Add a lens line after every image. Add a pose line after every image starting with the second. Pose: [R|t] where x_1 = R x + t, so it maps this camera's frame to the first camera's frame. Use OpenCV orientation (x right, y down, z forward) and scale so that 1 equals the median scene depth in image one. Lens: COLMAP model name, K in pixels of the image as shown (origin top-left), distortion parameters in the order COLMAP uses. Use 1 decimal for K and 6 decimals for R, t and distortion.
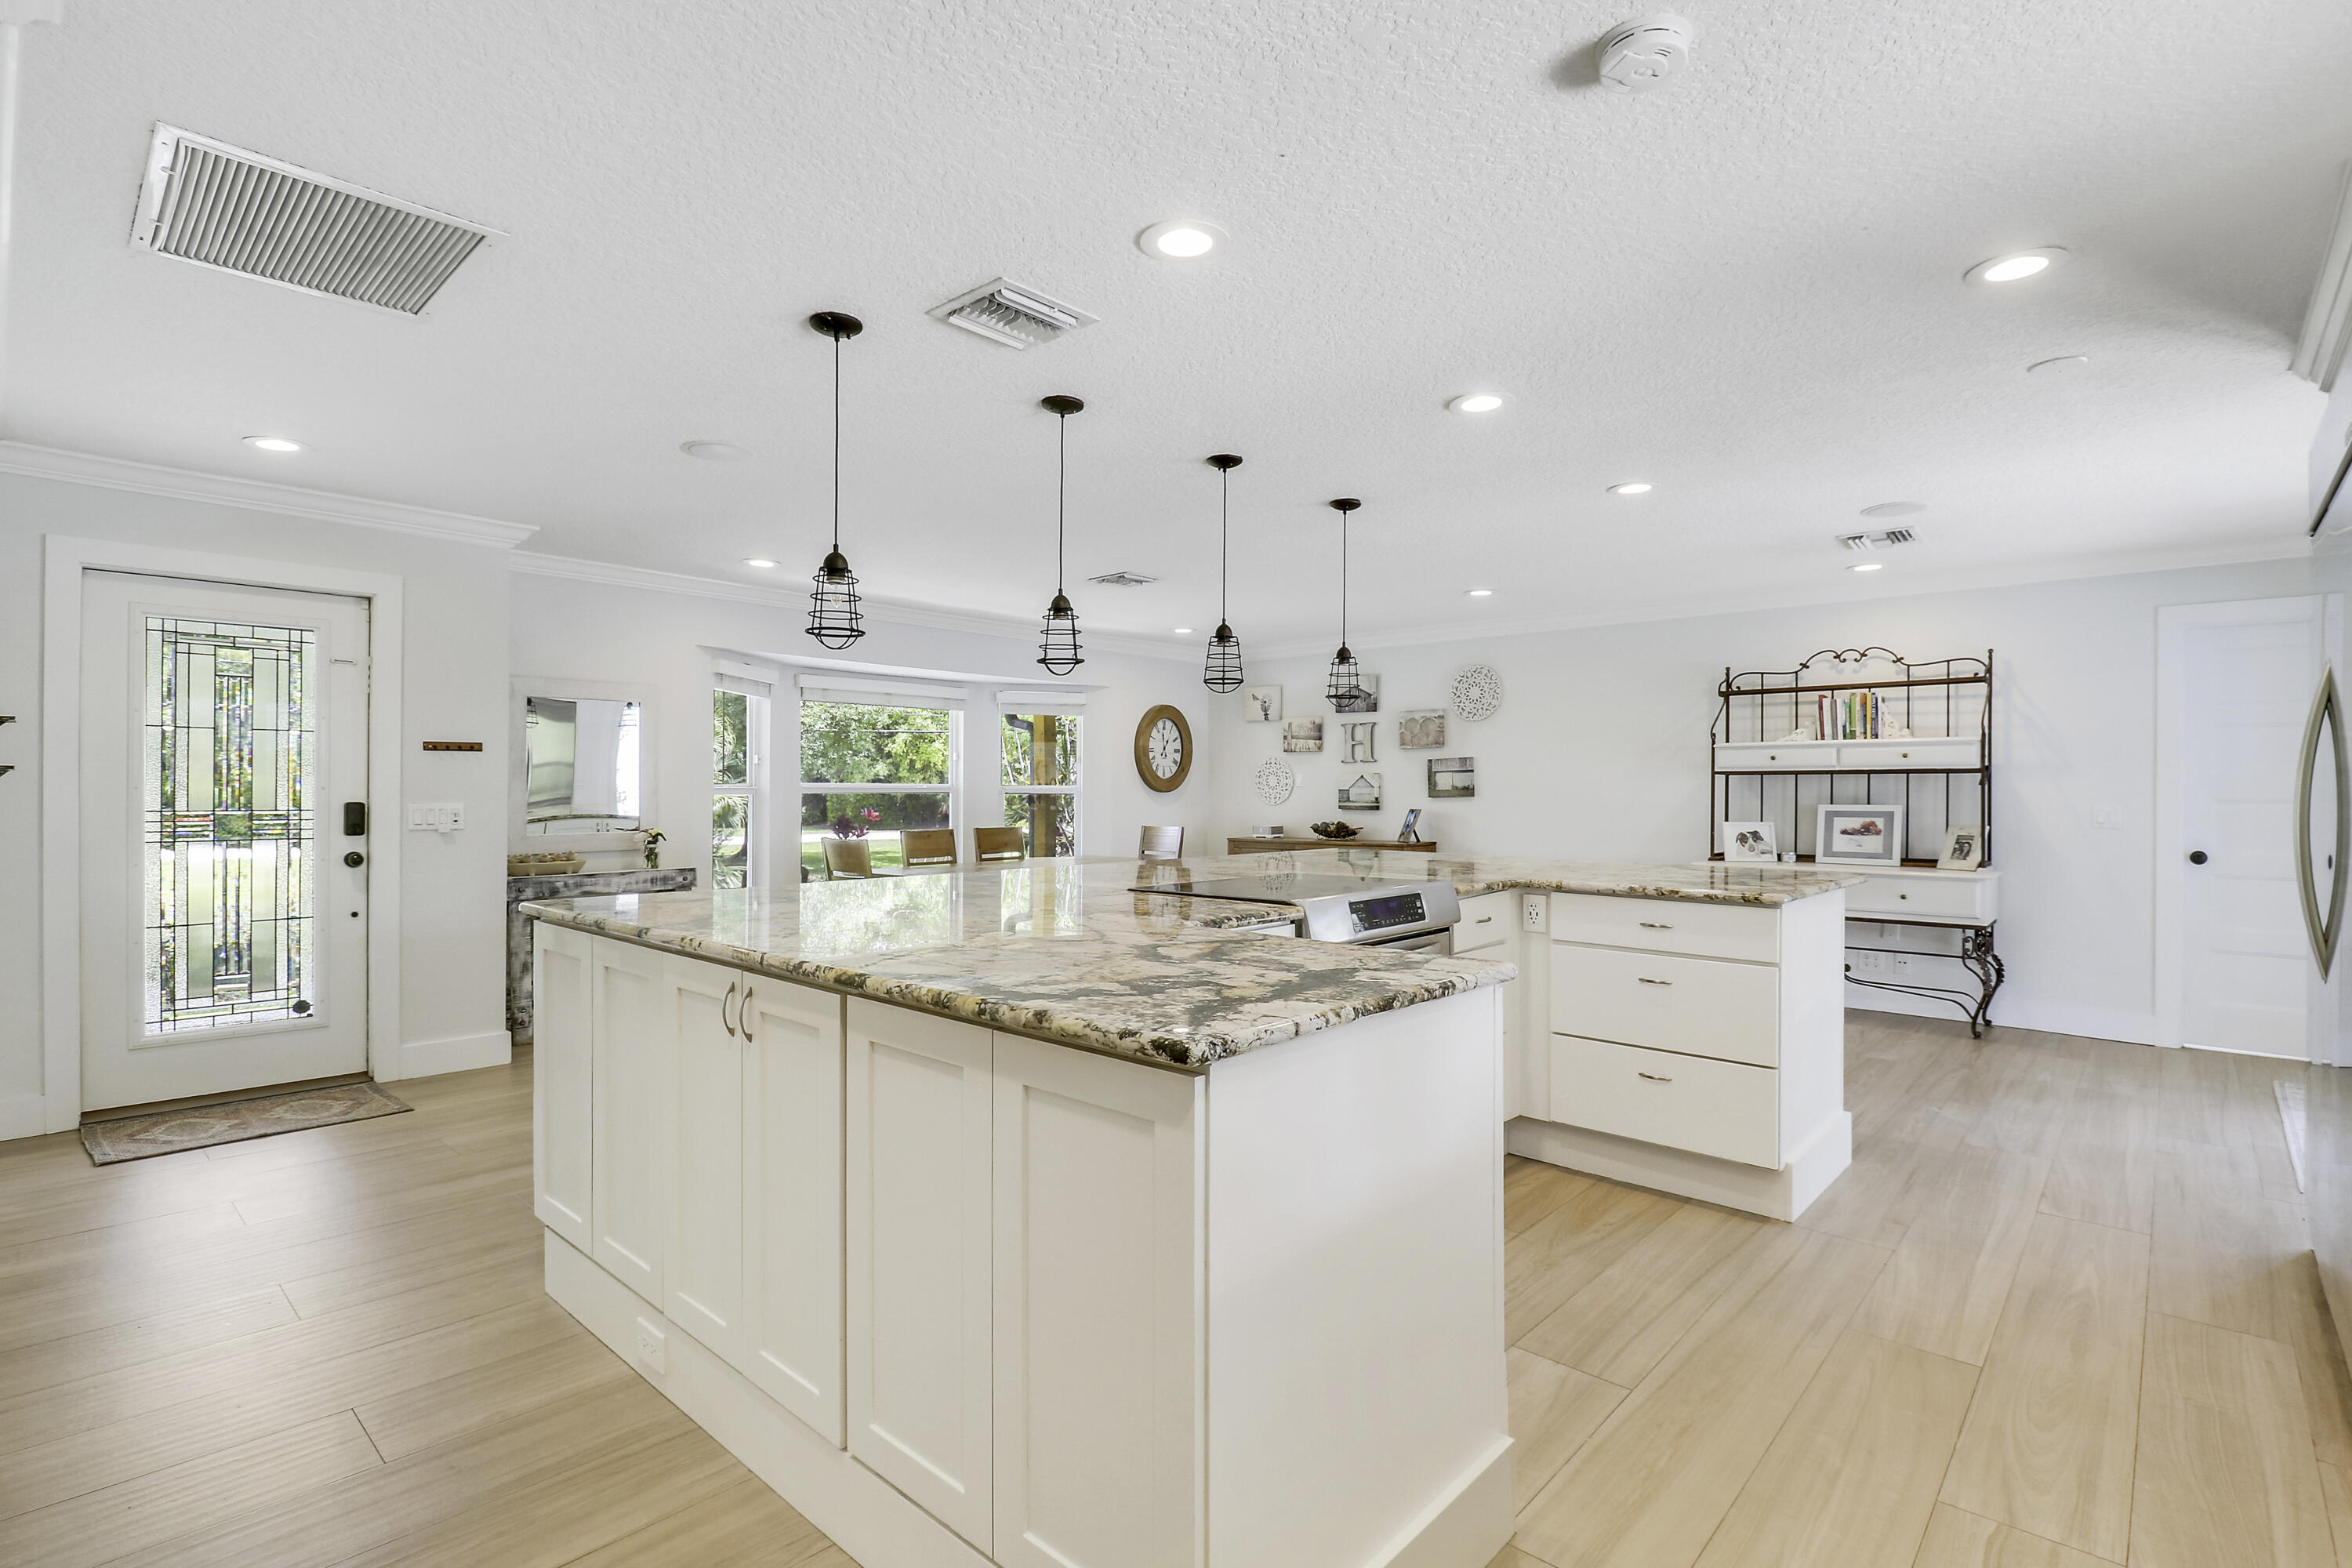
lens RADIAL K [[1099.6, 0, 1162.2], [0, 1099.6, 783.0], [0, 0, 1]] dist [-0.000304, -0.006356]
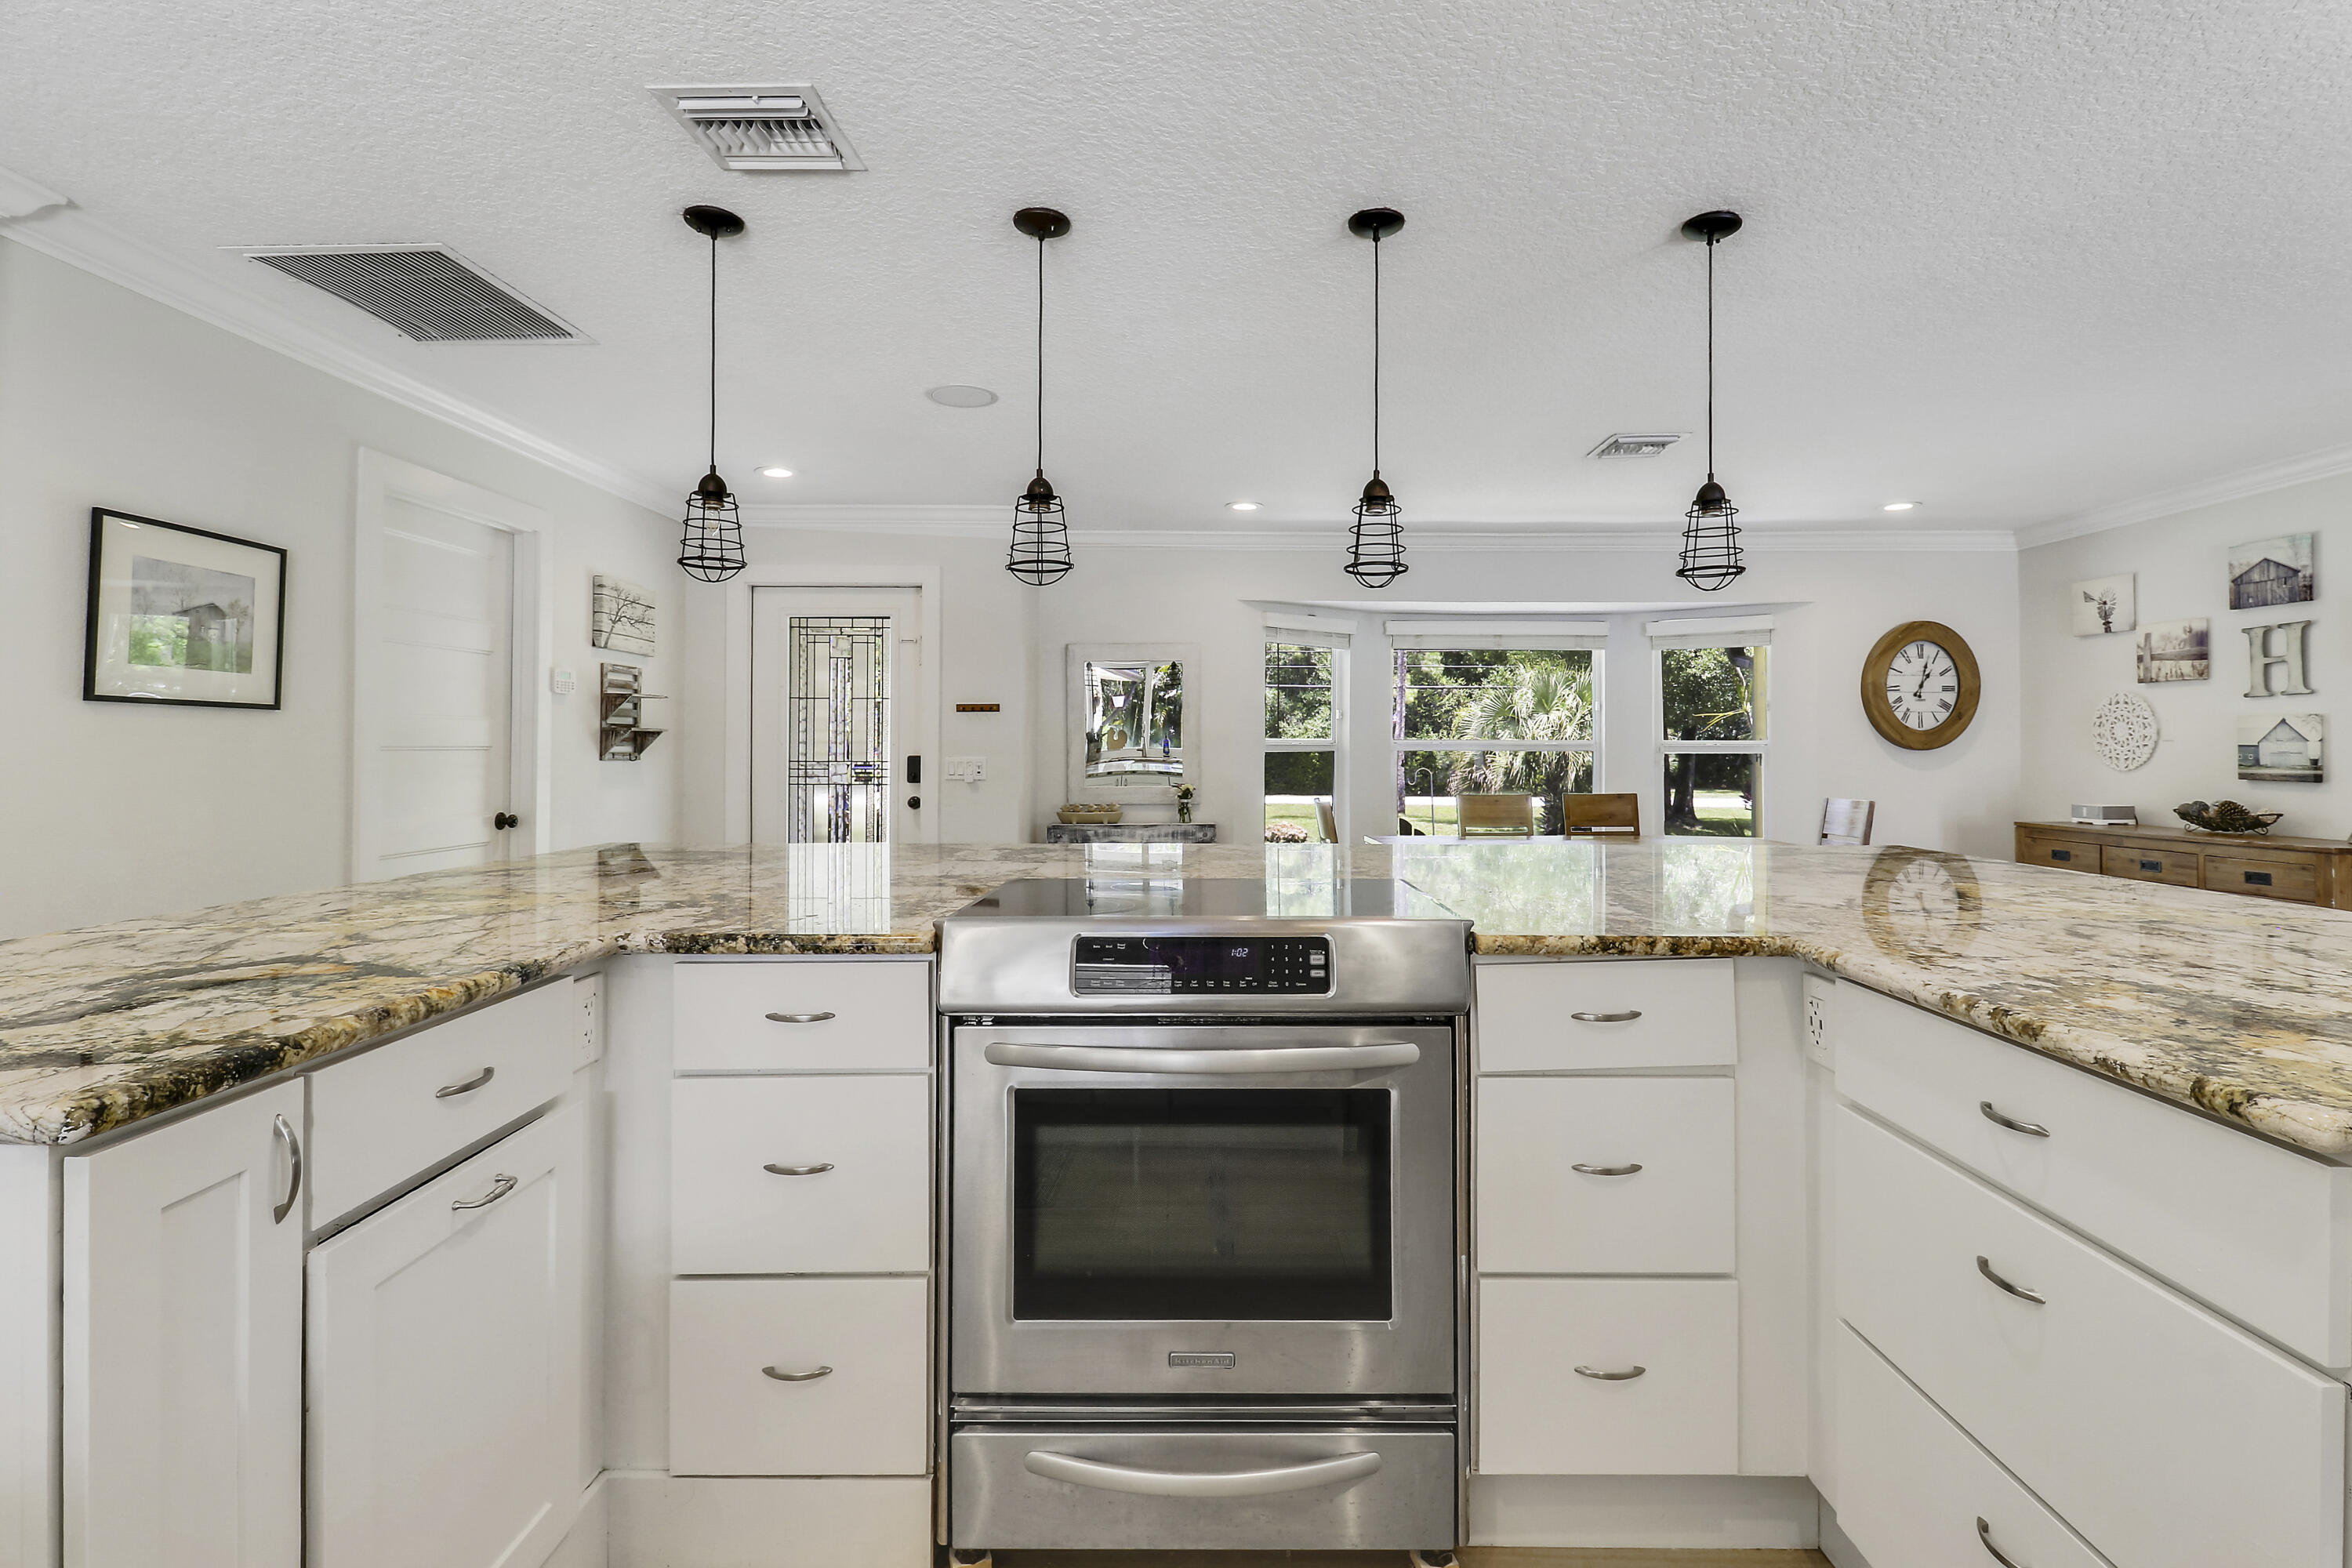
lens RADIAL K [[1099.6, 0, 1184.1], [0, 1099.6, 787.2], [0, 0, 1]] dist [-0.000304, -0.006356]
pose [[0.682650, 0.025677, -0.730294, 0.205704], [0.004005, 0.999236, 0.038876, 0.003540], [0.730735, -0.029464, 0.682026, 0.221285]]
